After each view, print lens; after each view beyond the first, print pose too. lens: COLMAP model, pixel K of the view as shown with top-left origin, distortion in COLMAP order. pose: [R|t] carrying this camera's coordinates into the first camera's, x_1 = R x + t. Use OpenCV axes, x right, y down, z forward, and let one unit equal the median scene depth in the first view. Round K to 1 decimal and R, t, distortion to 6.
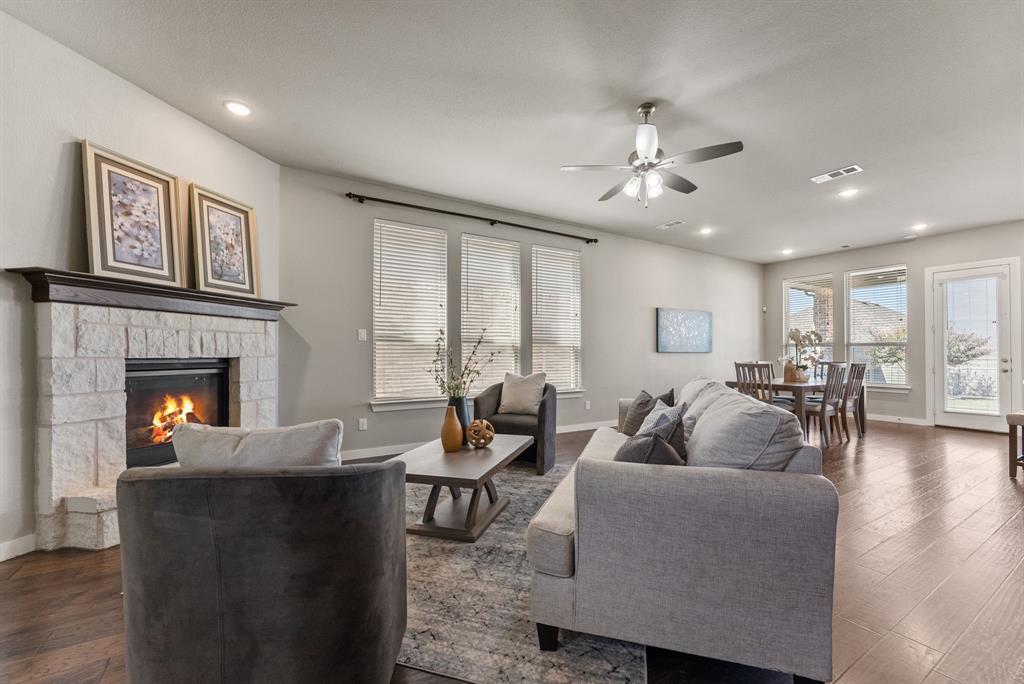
lens RADIAL K [[412.7, 0, 515.5], [0, 412.7, 346.3], [0, 0, 1]] dist [0.000787, 0.000103]
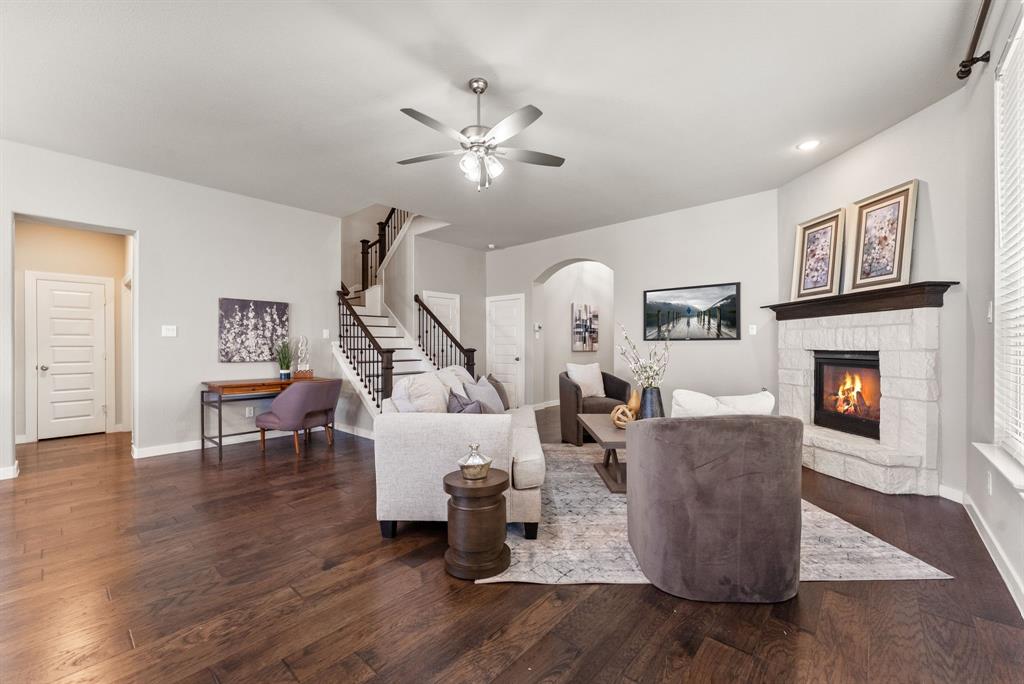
lens RADIAL K [[412.7, 0, 515.5], [0, 412.7, 346.3], [0, 0, 1]] dist [0.000787, 0.000103]
pose [[-0.956174, 0.001870, -0.292792, 0.476884], [0.004517, 0.999955, -0.008365, 0.021560], [0.292763, -0.009321, -0.956139, 1.778641]]
